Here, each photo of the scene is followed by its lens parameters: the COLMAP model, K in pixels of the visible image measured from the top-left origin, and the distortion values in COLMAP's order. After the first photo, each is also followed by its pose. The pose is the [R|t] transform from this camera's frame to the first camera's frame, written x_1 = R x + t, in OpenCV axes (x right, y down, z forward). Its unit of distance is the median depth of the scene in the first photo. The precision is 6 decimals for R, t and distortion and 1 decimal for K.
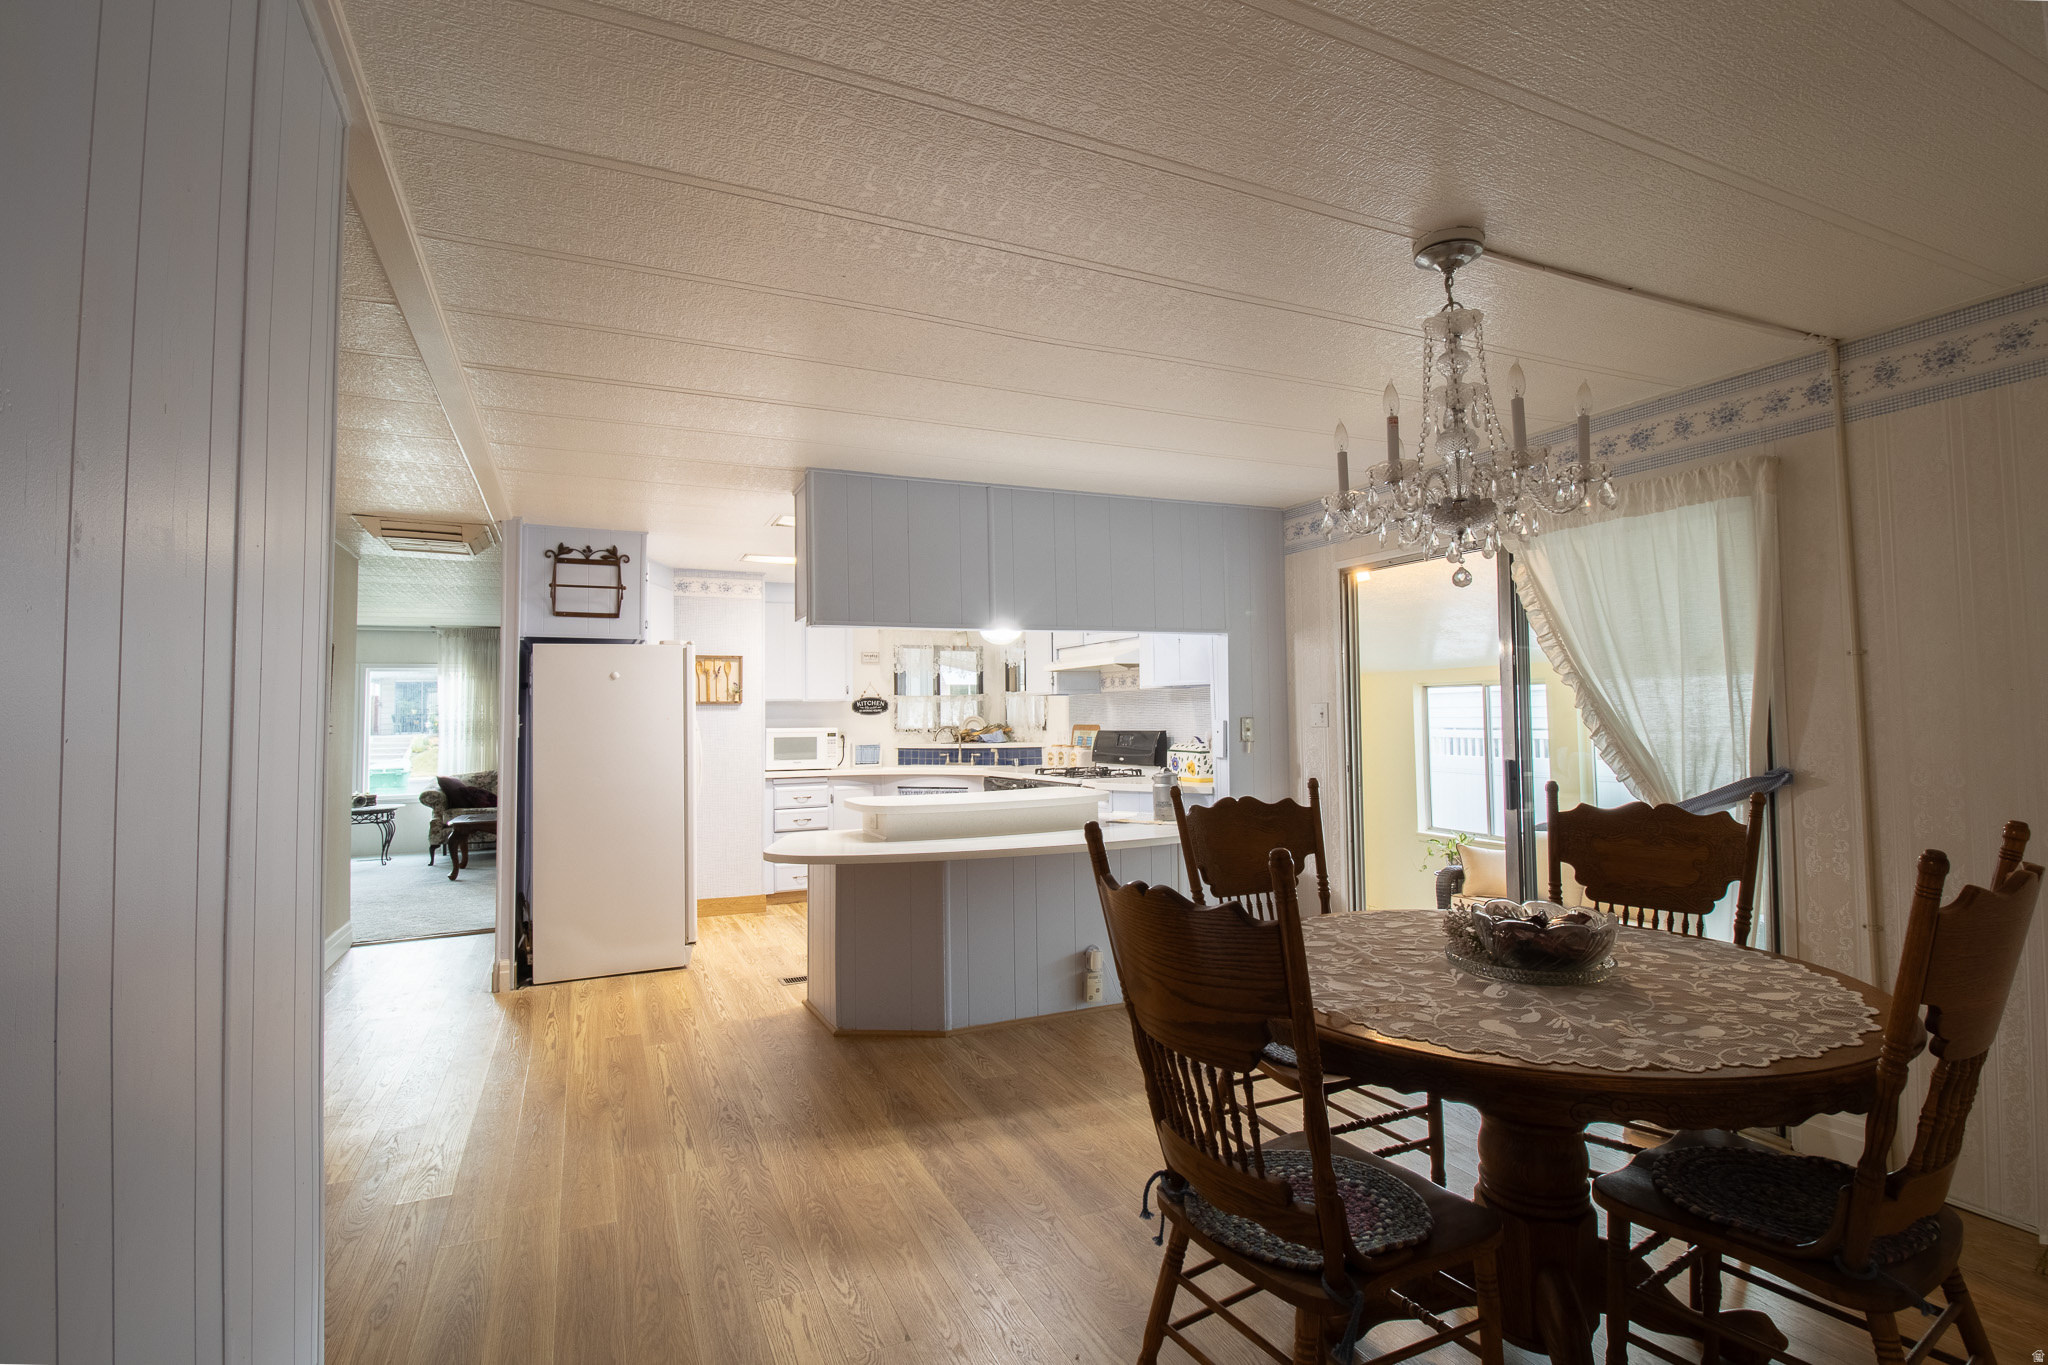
lens RADIAL K [[972.6, 0, 1024.8], [0, 972.6, 670.6], [0, 0, 1]] dist [0.003688, -0.014930]
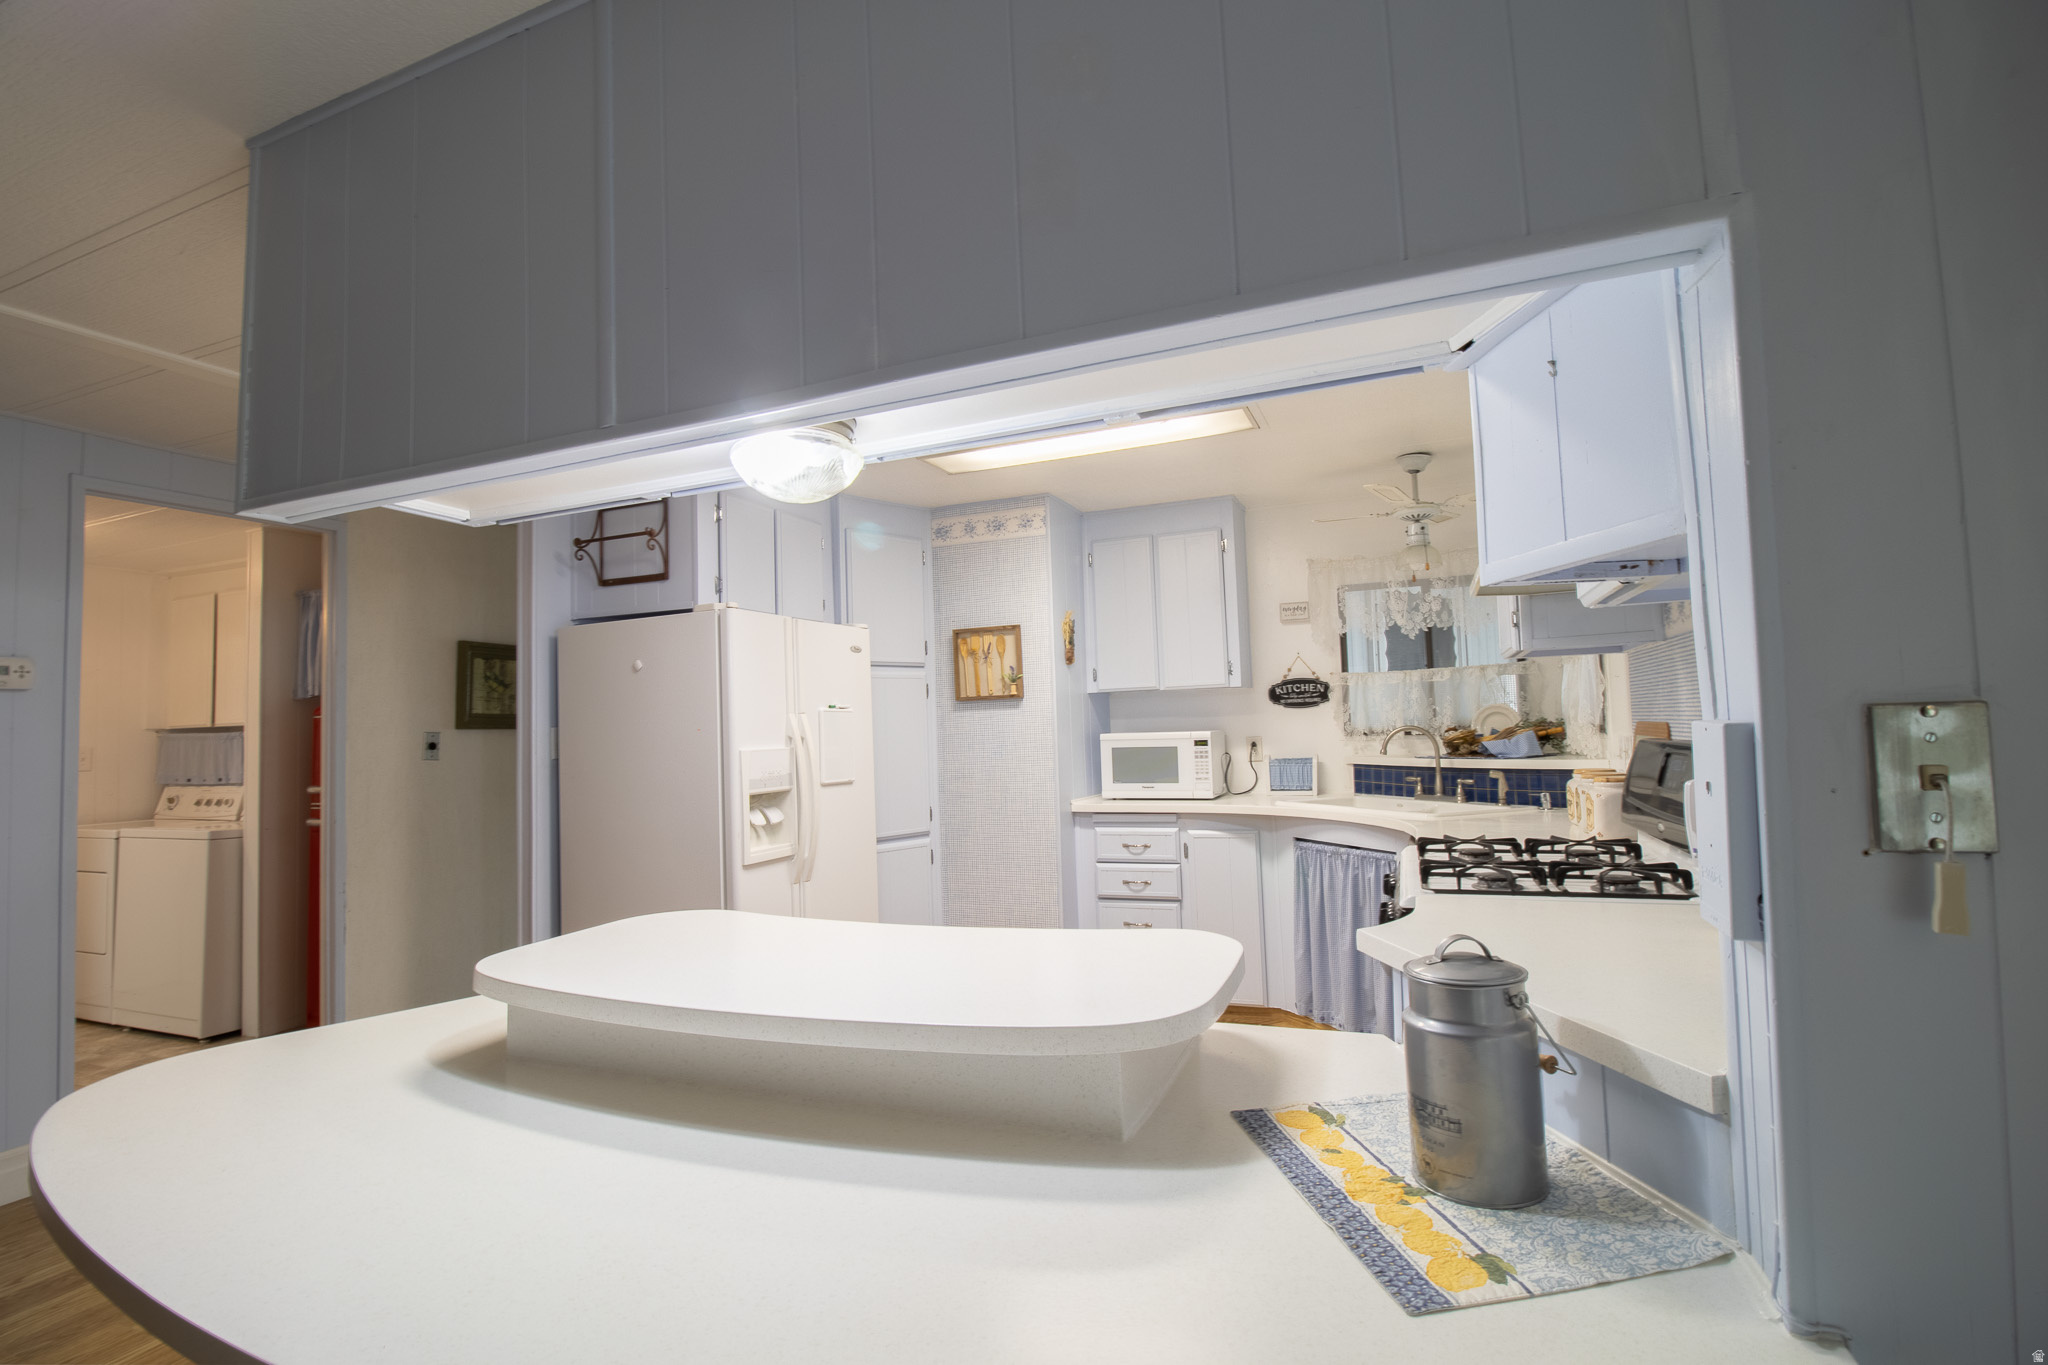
lens RADIAL K [[946.8, 0, 1030.7], [0, 946.8, 671.6], [0, 0, 1]] dist [0.002775, -0.016644]
pose [[0.693036, -0.052447, -0.718993, 0.164155], [0.059800, 0.998095, -0.015165, 0.025482], [0.718418, -0.032486, 0.694852, 0.542608]]
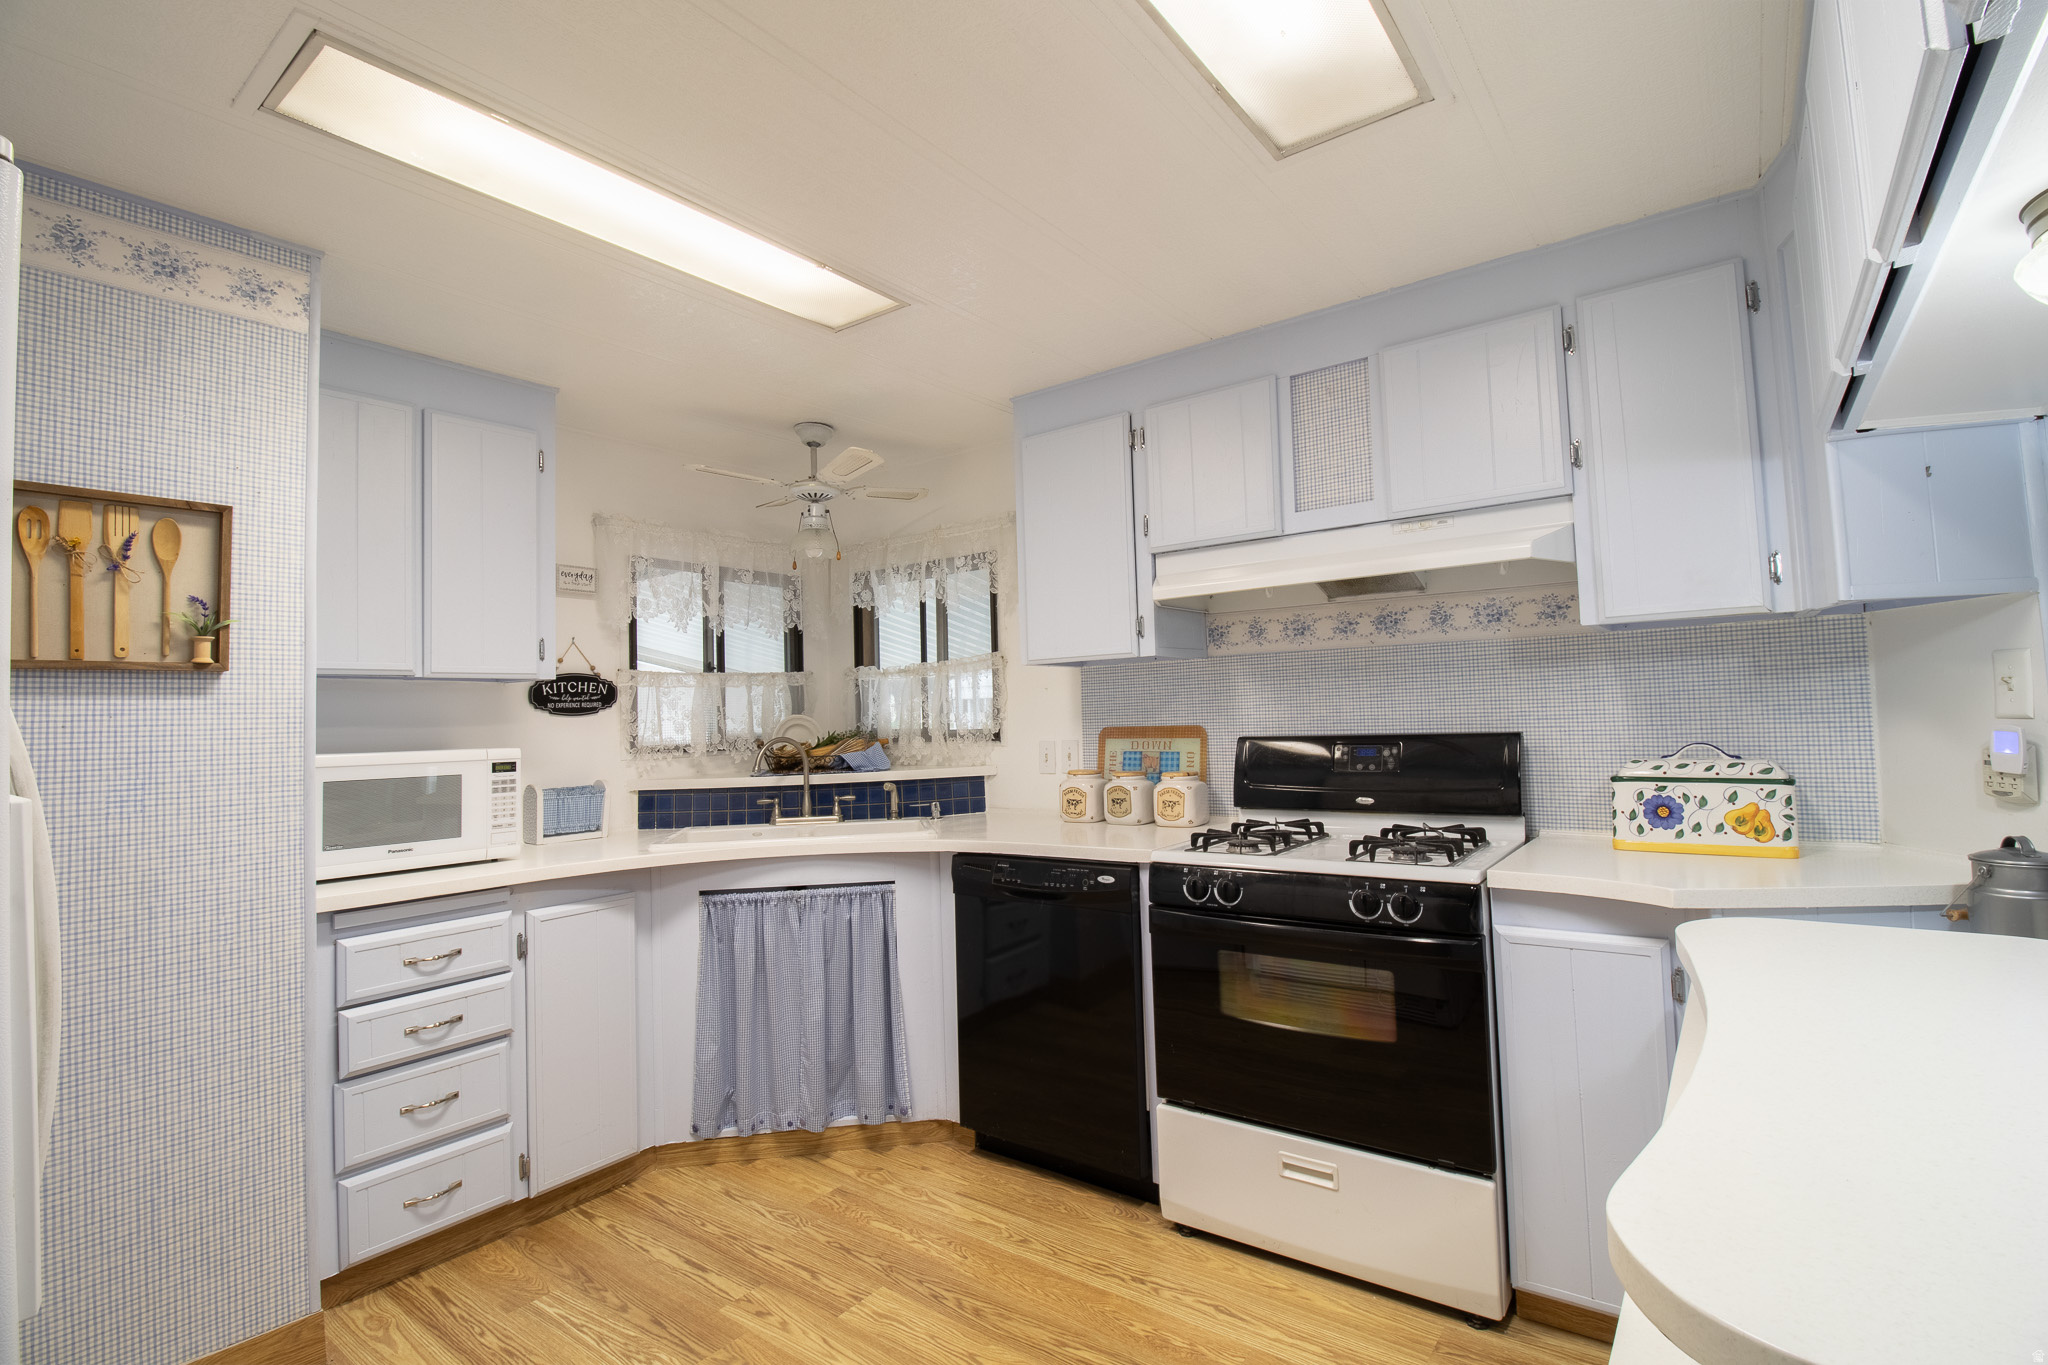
lens RADIAL K [[946.8, 0, 1030.7], [0, 946.8, 671.6], [0, 0, 1]] dist [0.002775, -0.016644]
pose [[0.875884, 0.010265, 0.482412, -0.207999], [-0.005359, 0.999919, -0.011547, 0.034421], [-0.482491, 0.007529, 0.875868, 0.617849]]
